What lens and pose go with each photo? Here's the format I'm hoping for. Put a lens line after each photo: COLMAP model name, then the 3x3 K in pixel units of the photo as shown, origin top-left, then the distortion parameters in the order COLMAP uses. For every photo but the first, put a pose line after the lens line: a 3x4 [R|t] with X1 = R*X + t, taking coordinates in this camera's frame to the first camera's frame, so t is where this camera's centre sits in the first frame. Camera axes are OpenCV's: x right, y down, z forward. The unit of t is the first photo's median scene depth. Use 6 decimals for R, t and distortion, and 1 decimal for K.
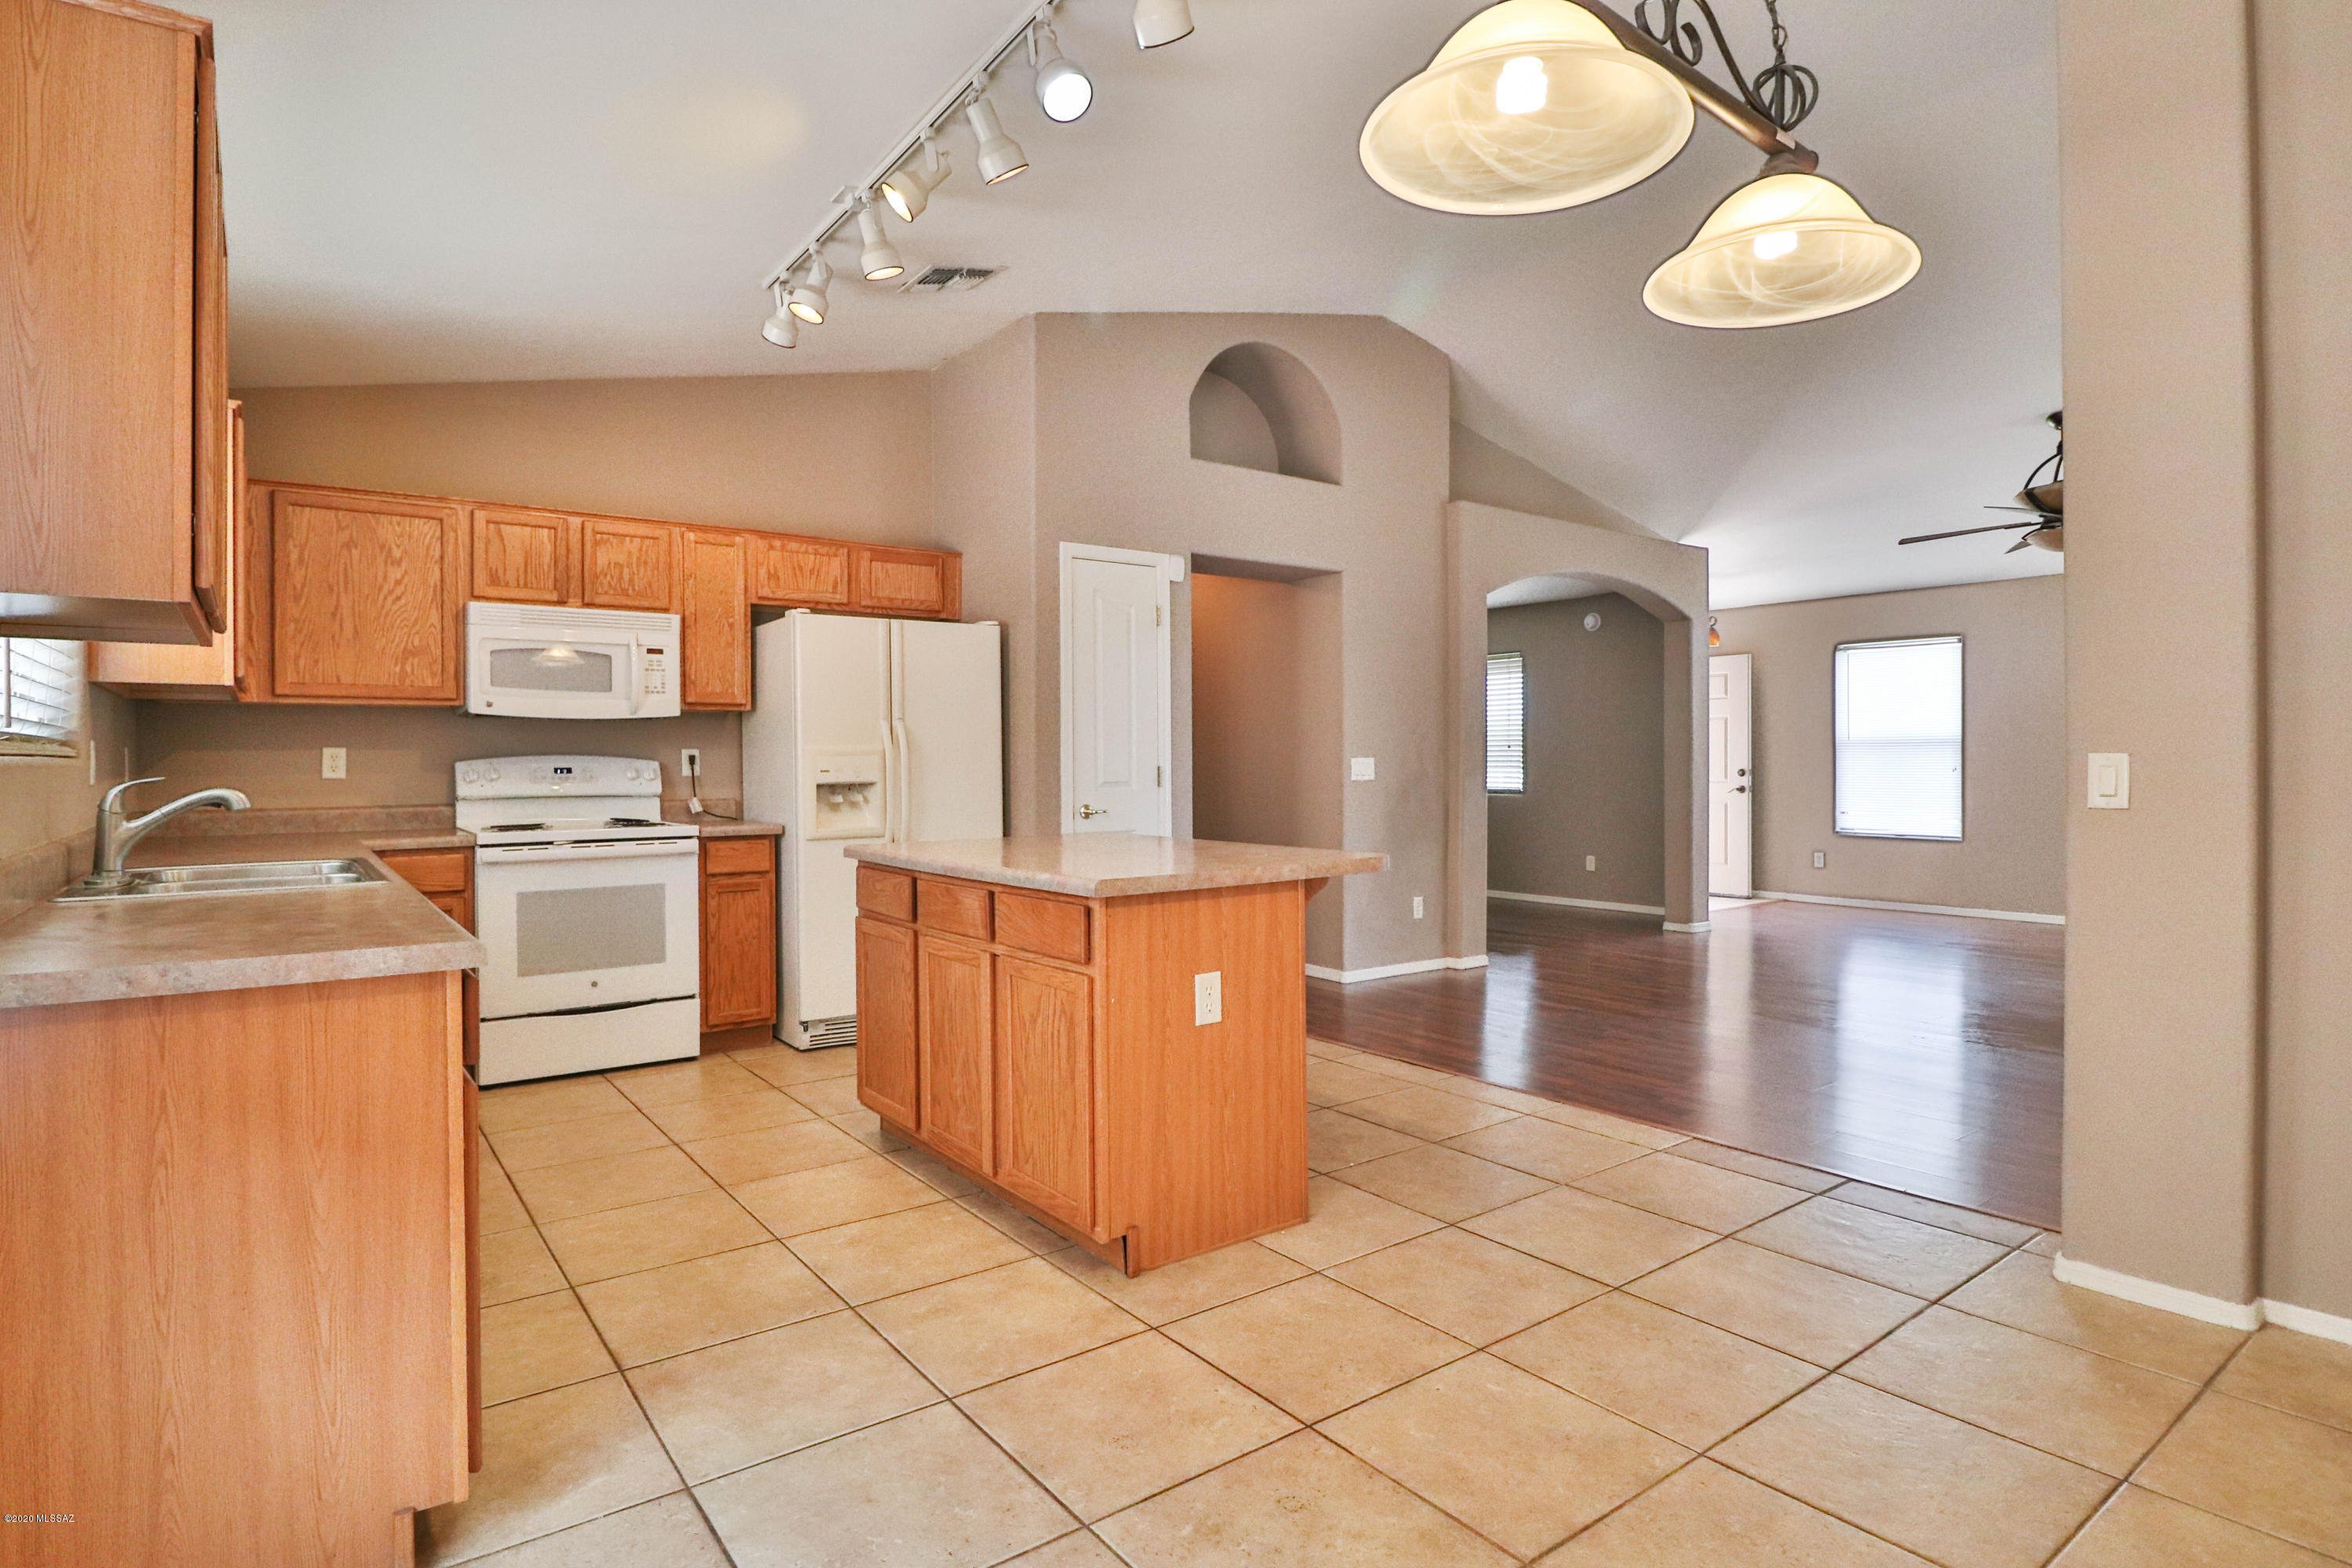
lens RADIAL K [[1211.6, 0, 1167.1], [0, 1211.6, 774.1], [0, 0, 1]] dist [-0.005943, -0.011150]
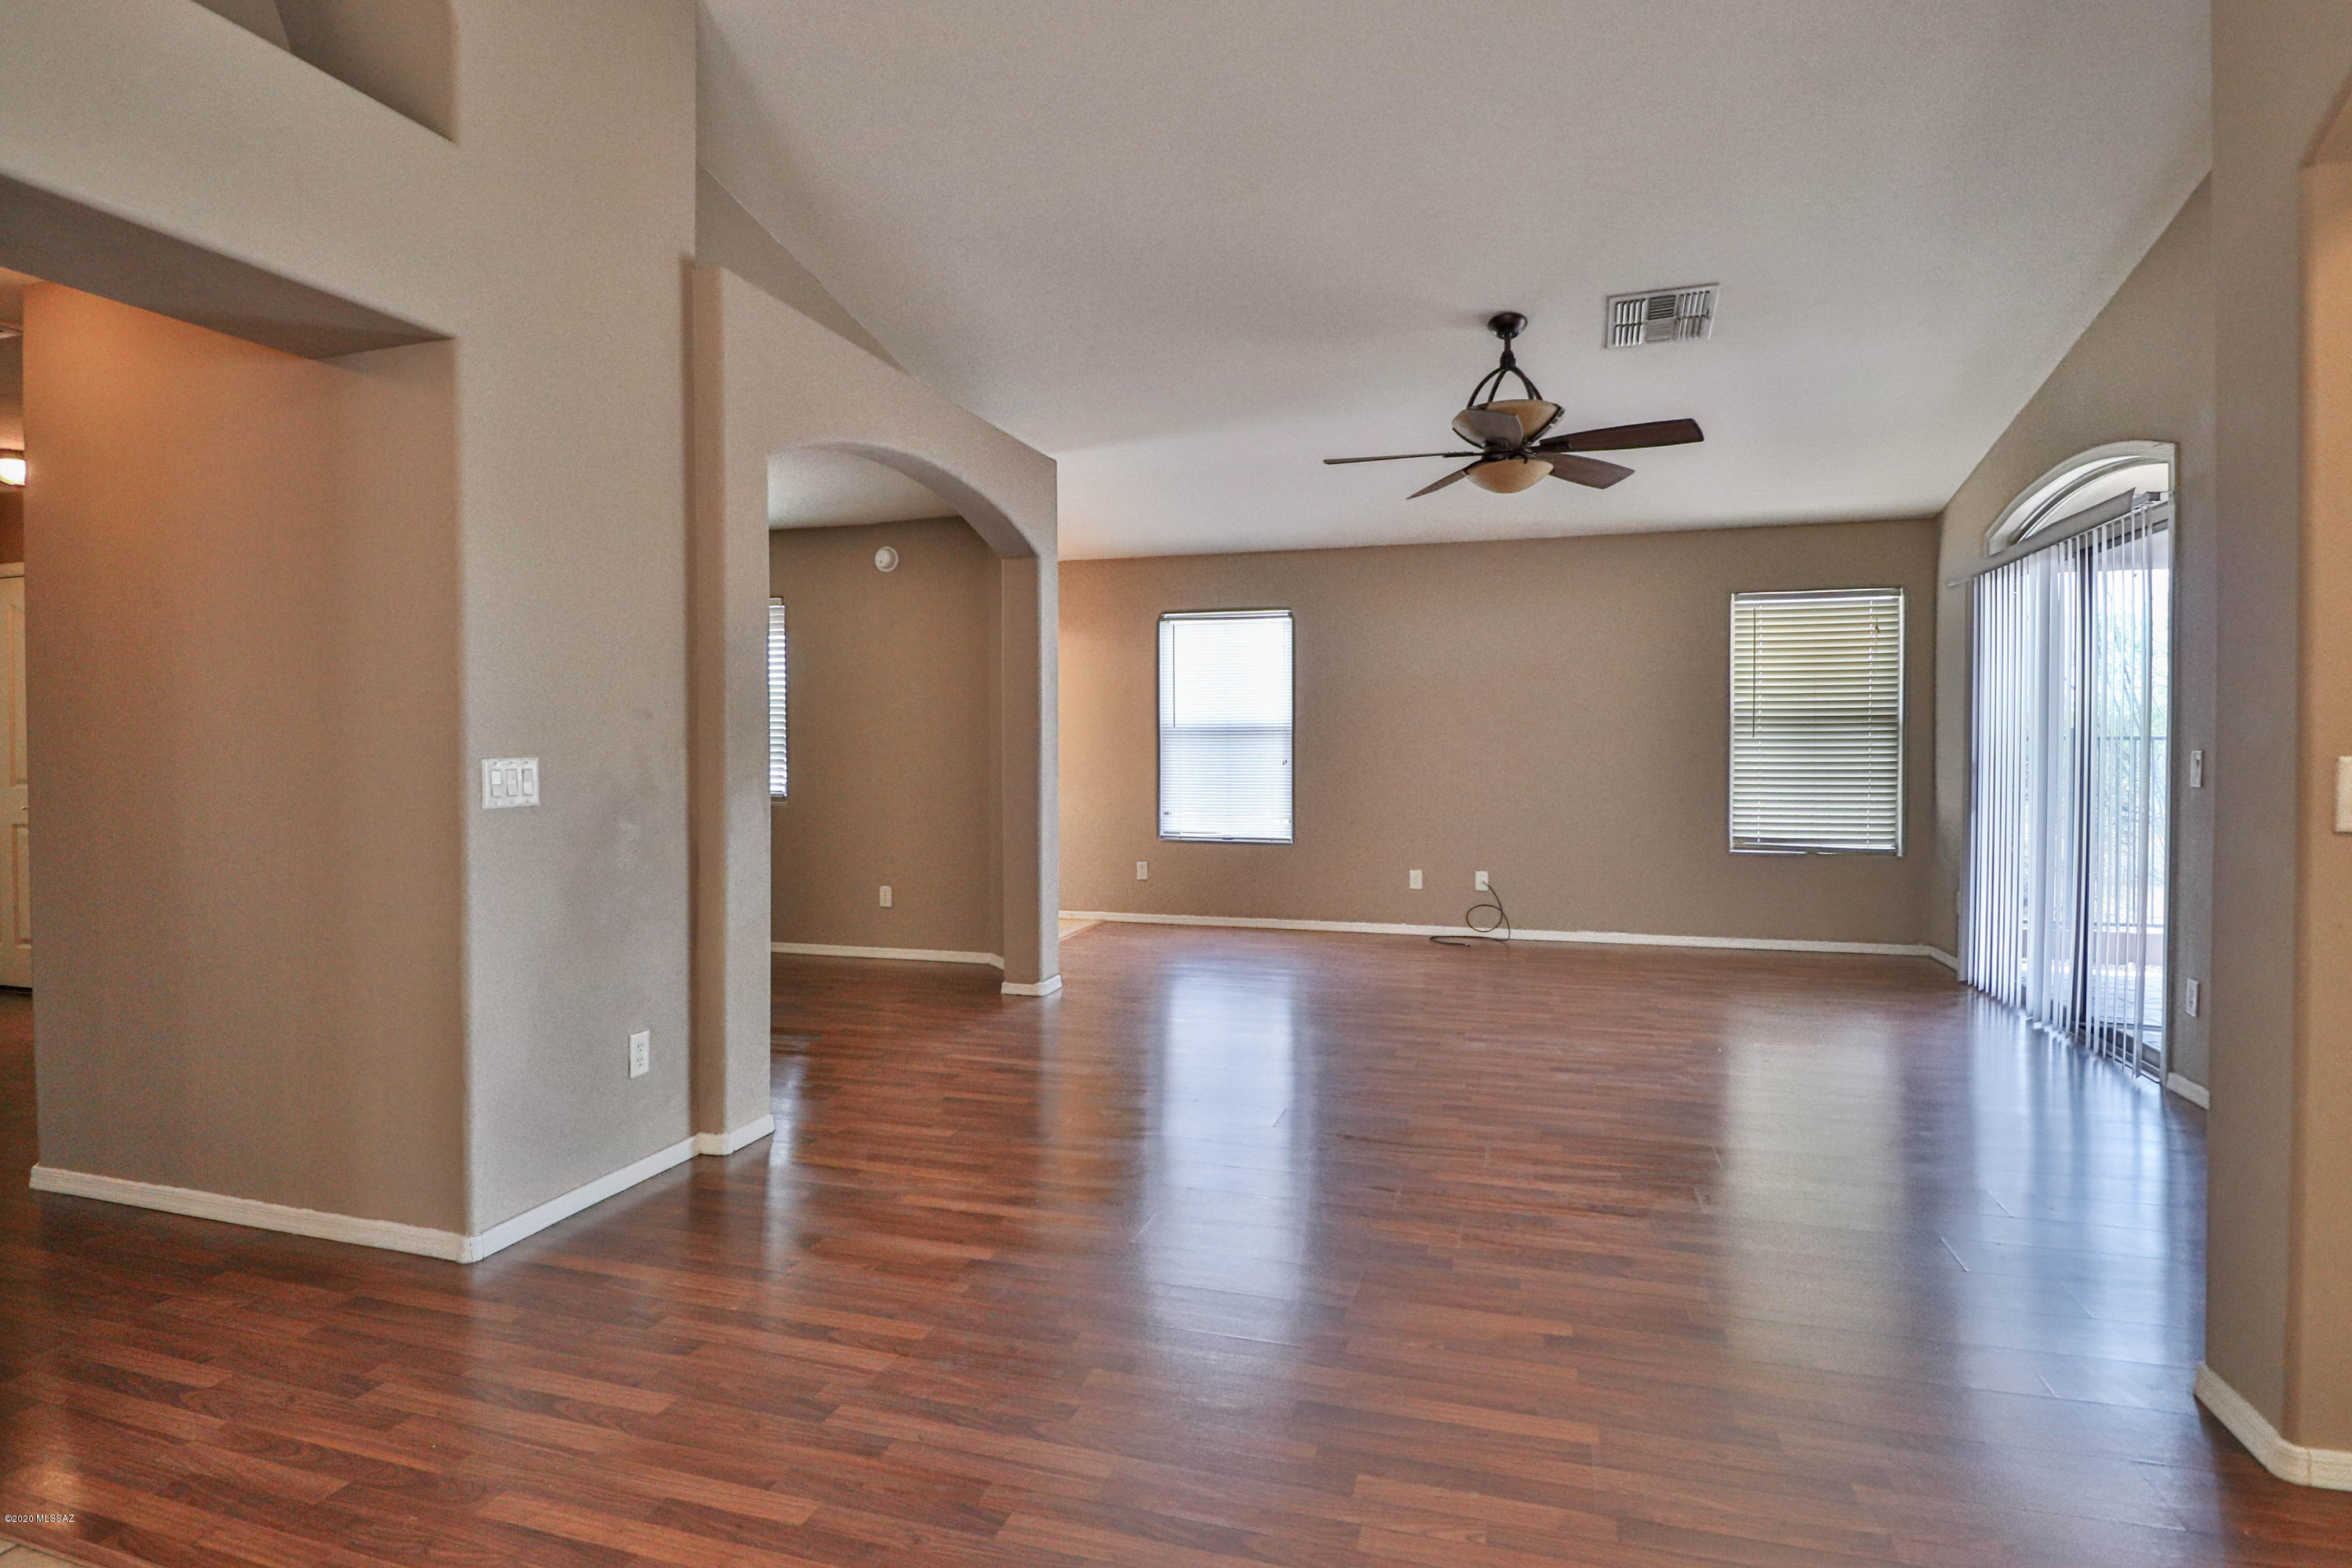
lens RADIAL K [[1211.6, 0, 1157.7], [0, 1211.6, 768.8], [0, 0, 1]] dist [-0.005943, -0.011150]
pose [[0.813290, -0.009684, 0.581778, 0.089443], [0.003240, 0.999921, 0.012114, -0.013274], [-0.581850, -0.007968, 0.813257, 0.460864]]
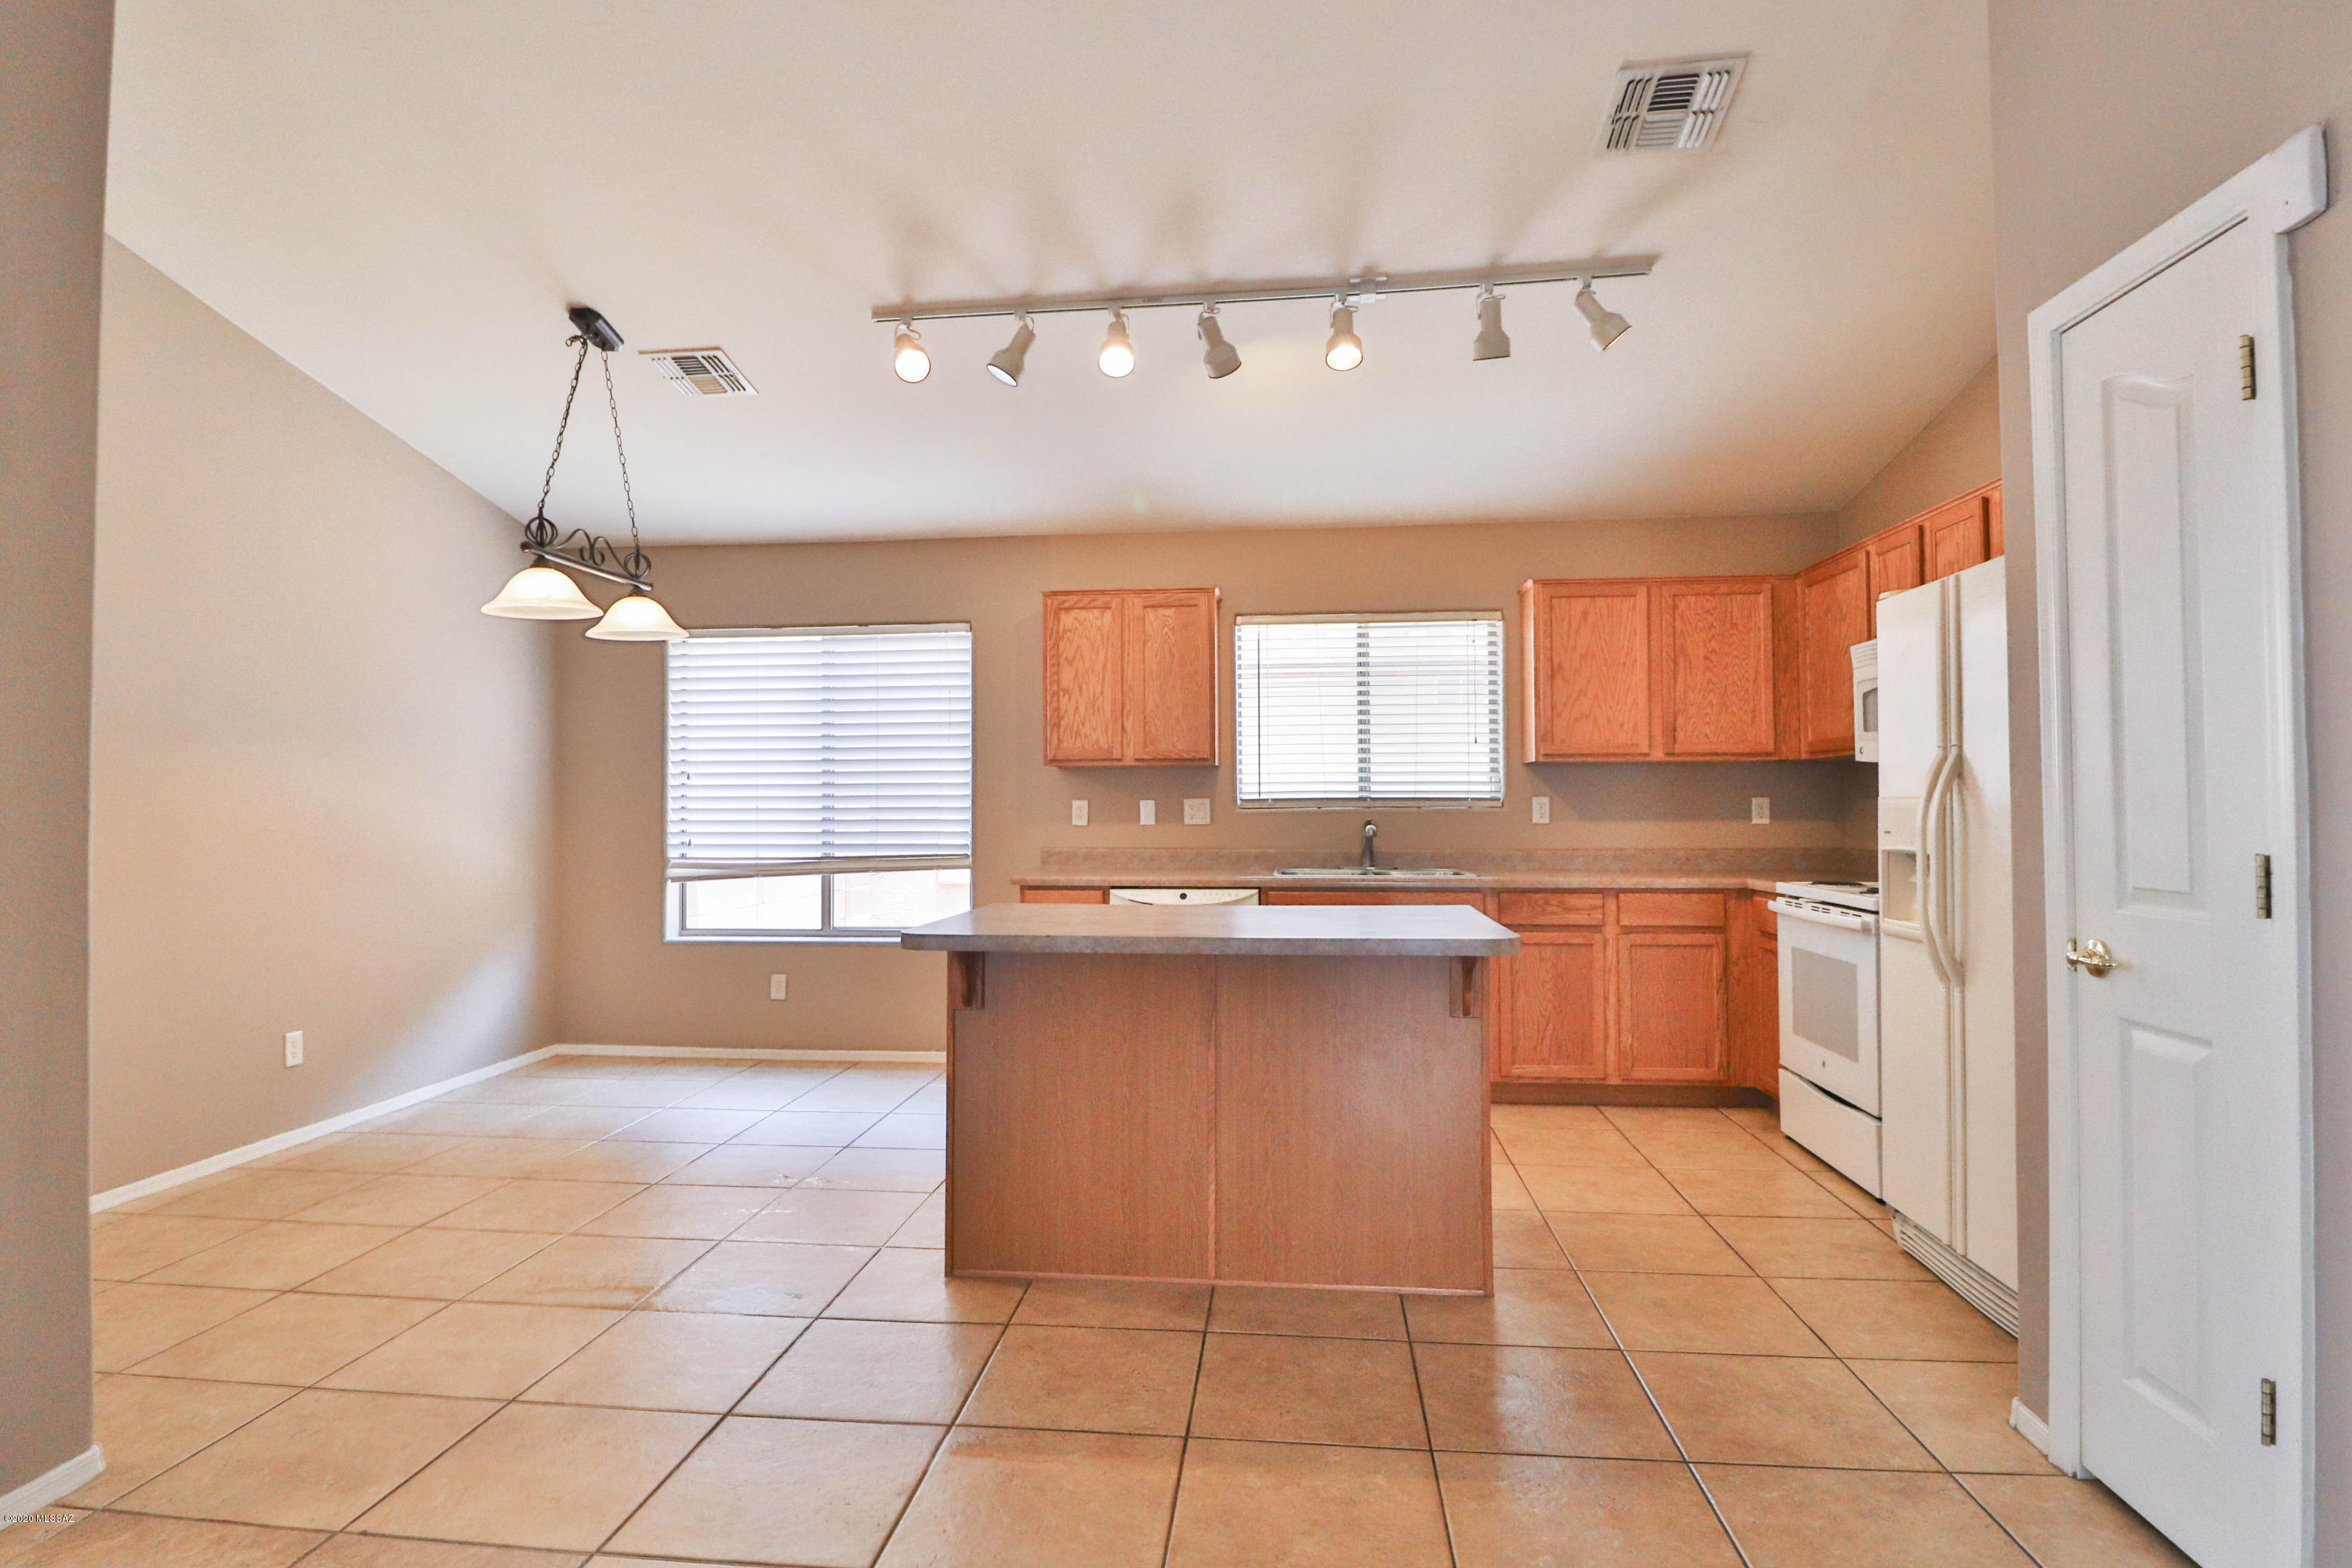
lens RADIAL K [[1211.6, 0, 1170.5], [0, 1211.6, 771.8], [0, 0, 1]] dist [-0.005943, -0.011150]
pose [[-0.678360, -0.011494, -0.734640, 0.337167], [-0.000990, 0.999891, -0.014730, -0.018128], [0.734729, -0.009265, -0.678298, 0.833232]]
